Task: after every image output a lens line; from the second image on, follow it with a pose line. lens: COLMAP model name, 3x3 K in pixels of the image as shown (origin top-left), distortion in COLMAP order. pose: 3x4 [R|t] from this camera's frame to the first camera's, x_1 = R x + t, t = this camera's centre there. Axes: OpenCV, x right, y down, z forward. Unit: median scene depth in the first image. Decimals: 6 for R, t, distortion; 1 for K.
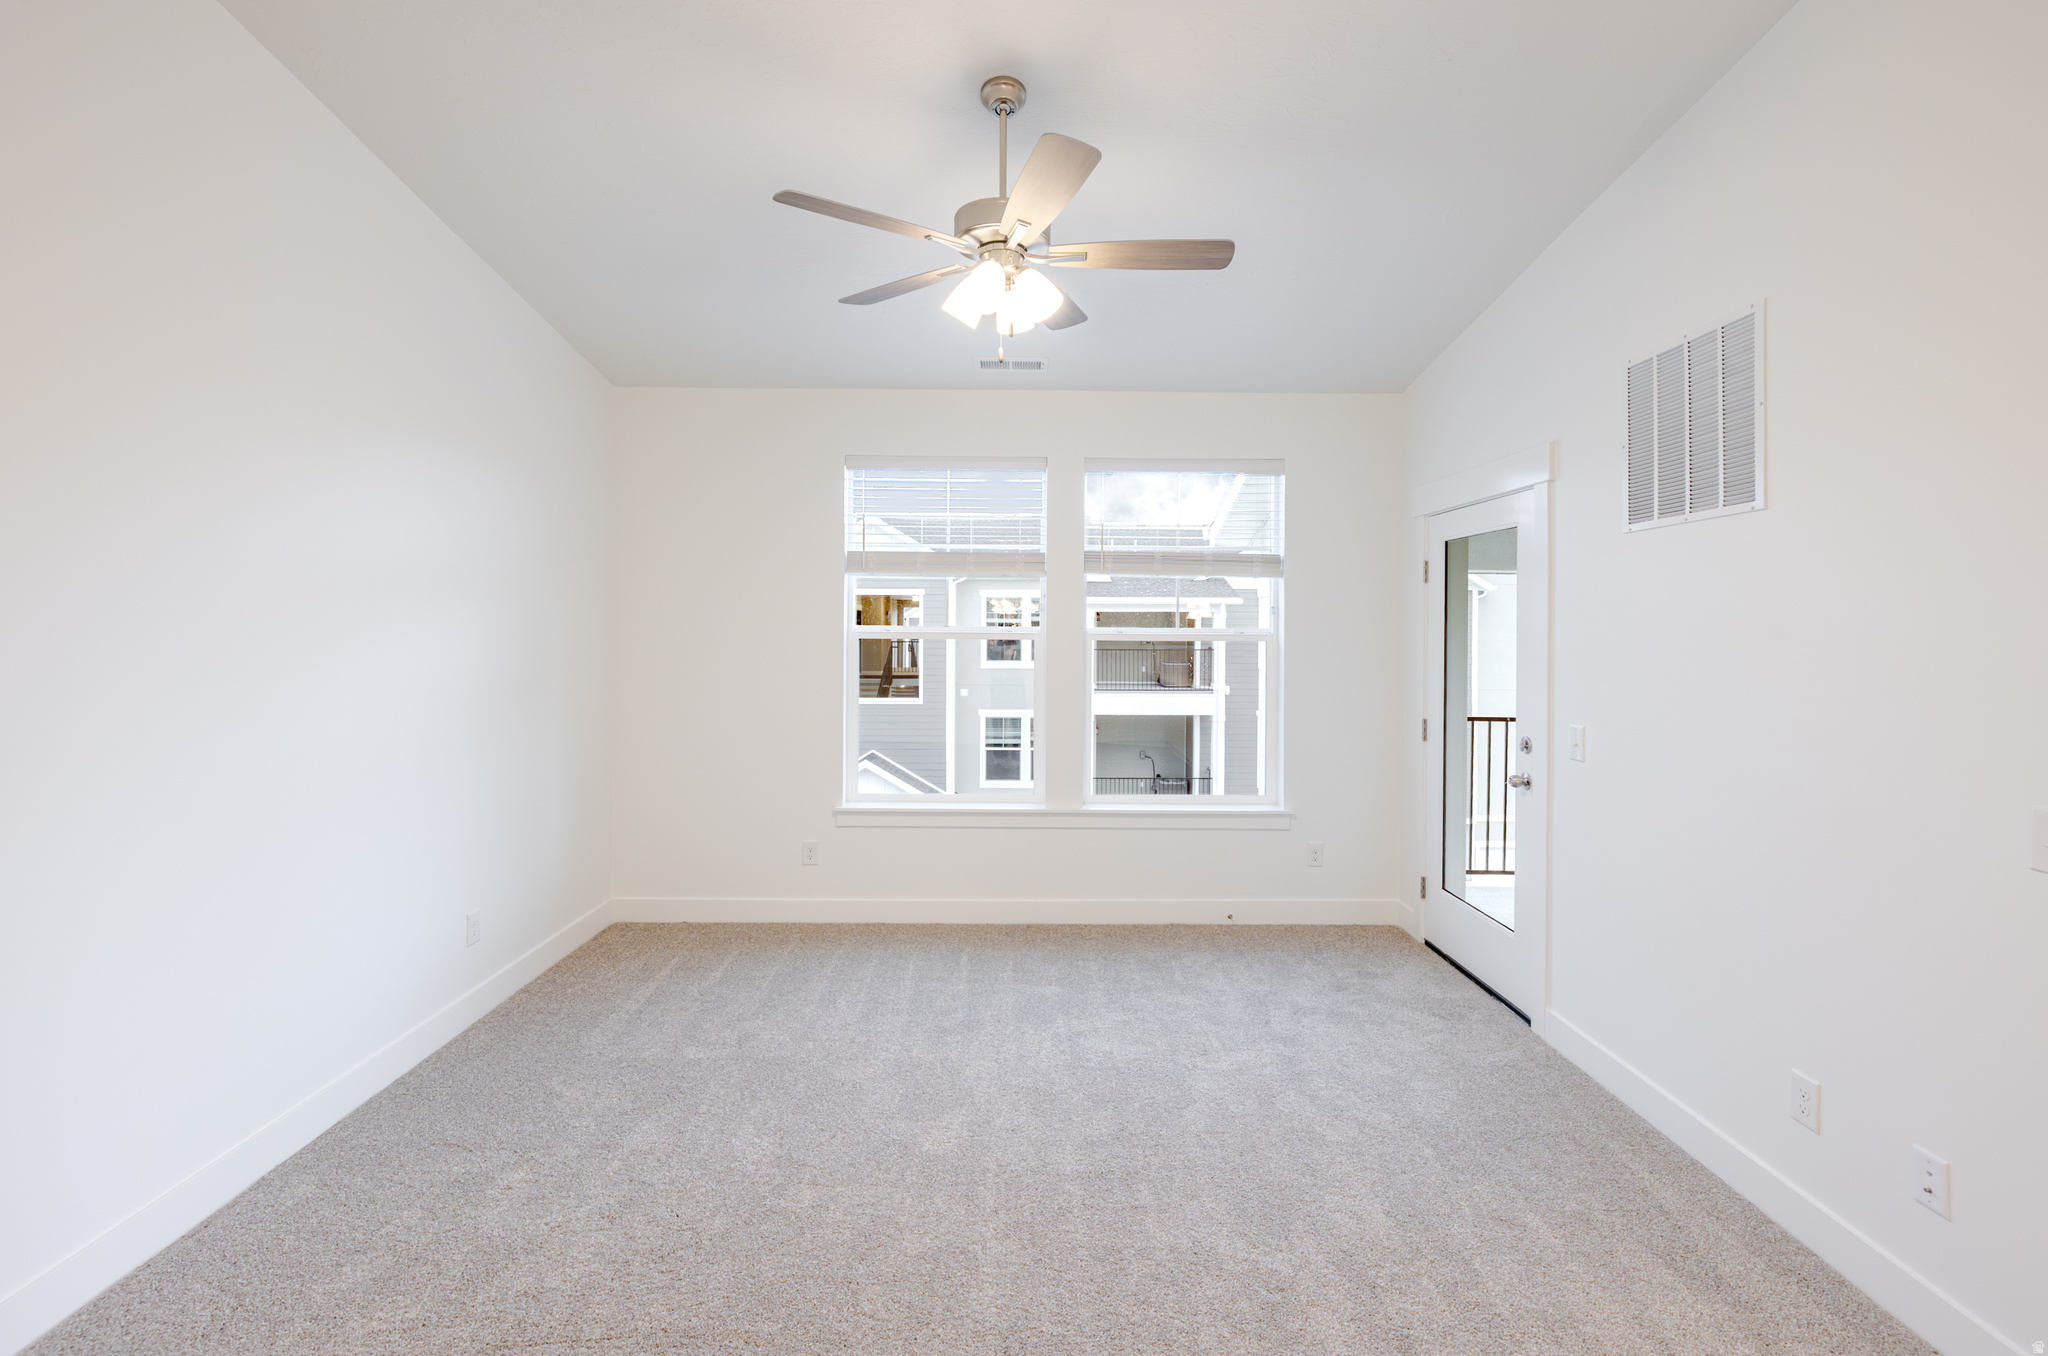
lens RADIAL K [[906.1, 0, 1024.6], [0, 906.1, 640.2], [0, 0, 1]] dist [0.000174, 0.000558]
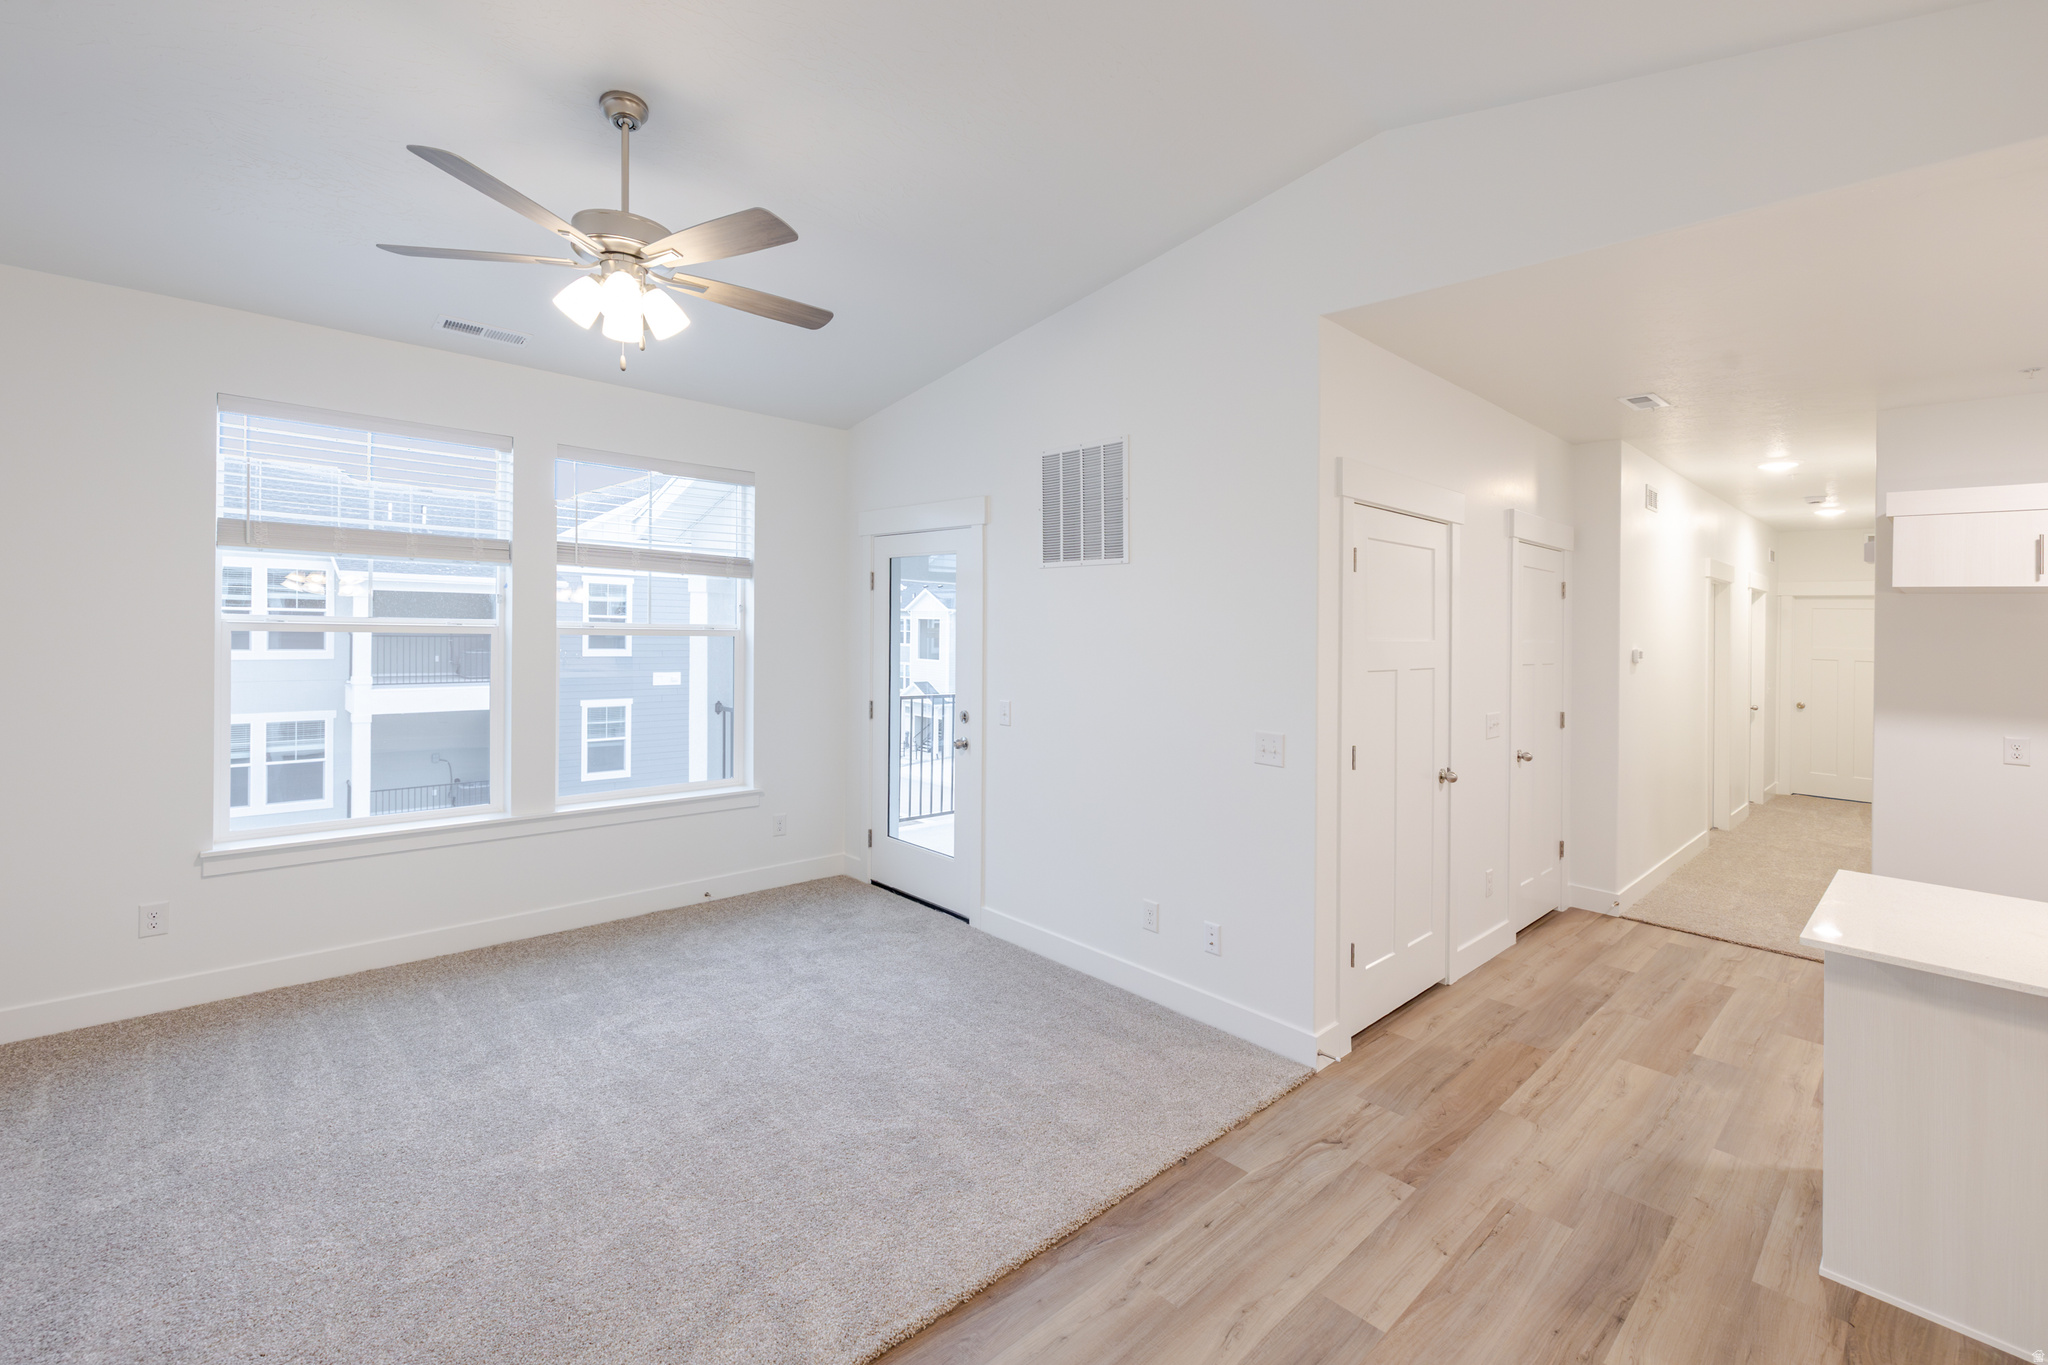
lens RADIAL K [[887.7, 0, 1036.4], [0, 887.7, 620.4], [0, 0, 1]] dist [0.001051, -0.000183]
pose [[0.725572, 0.016084, 0.687958, -0.284028], [-0.011877, 0.999871, -0.010850, -0.015107], [-0.688043, -0.000299, 0.725669, -0.036386]]
